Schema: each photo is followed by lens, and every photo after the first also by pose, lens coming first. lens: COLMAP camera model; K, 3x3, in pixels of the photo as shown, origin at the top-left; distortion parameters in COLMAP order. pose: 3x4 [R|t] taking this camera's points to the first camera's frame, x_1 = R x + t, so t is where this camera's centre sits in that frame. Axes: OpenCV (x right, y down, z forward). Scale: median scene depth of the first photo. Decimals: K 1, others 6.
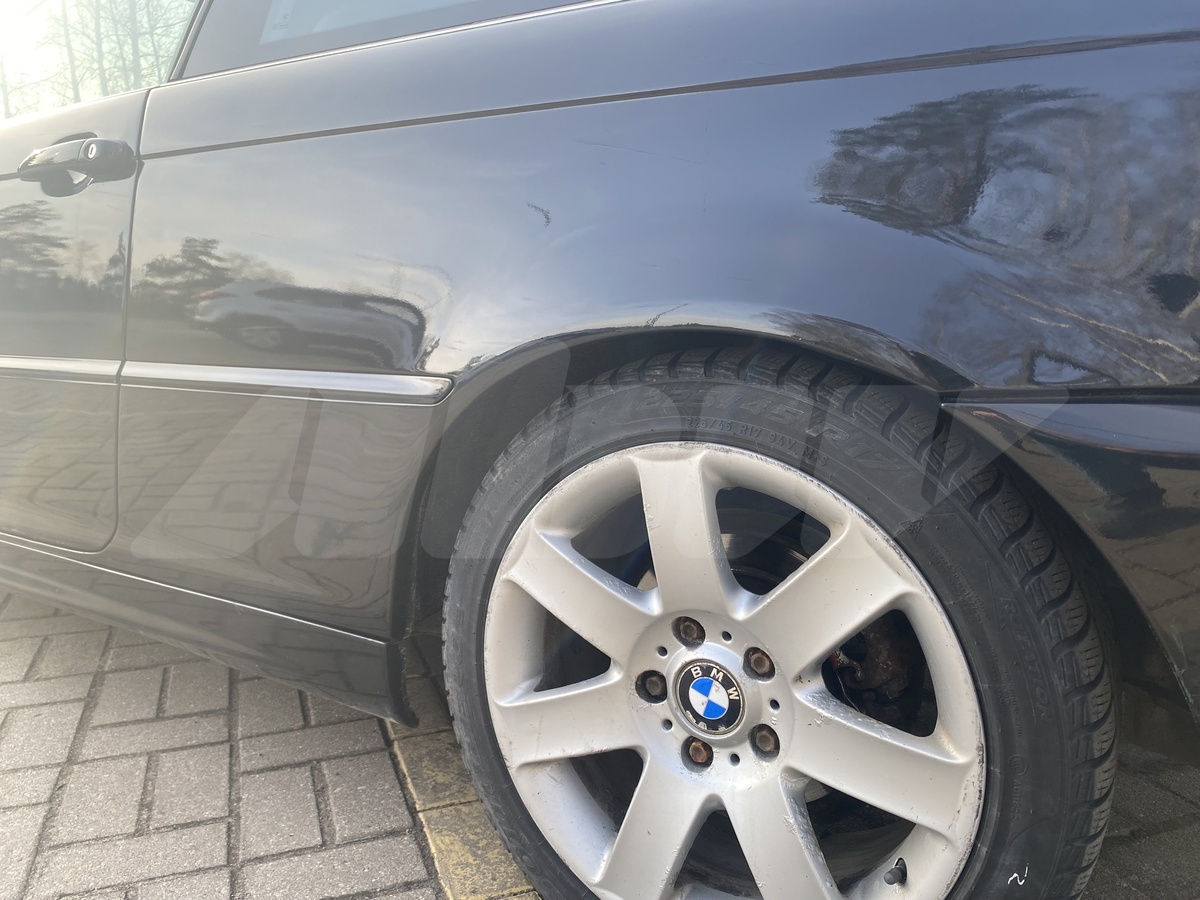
lens RADIAL K [[906.0, 0, 593.1], [0, 906.0, 453.8], [0, 0, 1]] dist [0.047584, -0.051751]
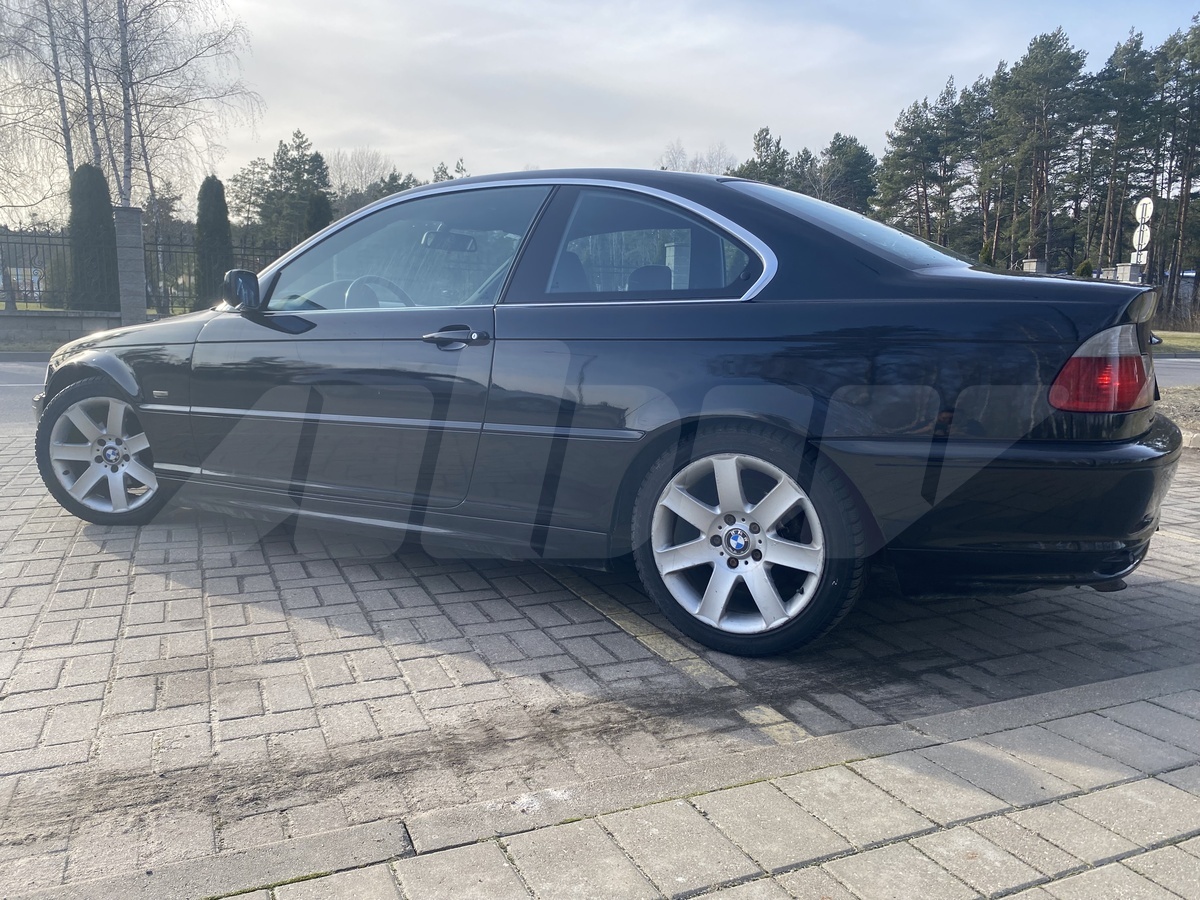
lens RADIAL K [[906.0, 0, 597.3], [0, 906.0, 444.5], [0, 0, 1]] dist [0.047584, -0.051751]
pose [[0.999074, -0.004852, 0.042752, -0.433443], [0.006680, 0.999065, -0.042716, 0.078815], [-0.042505, 0.042962, 0.998172, -1.848939]]
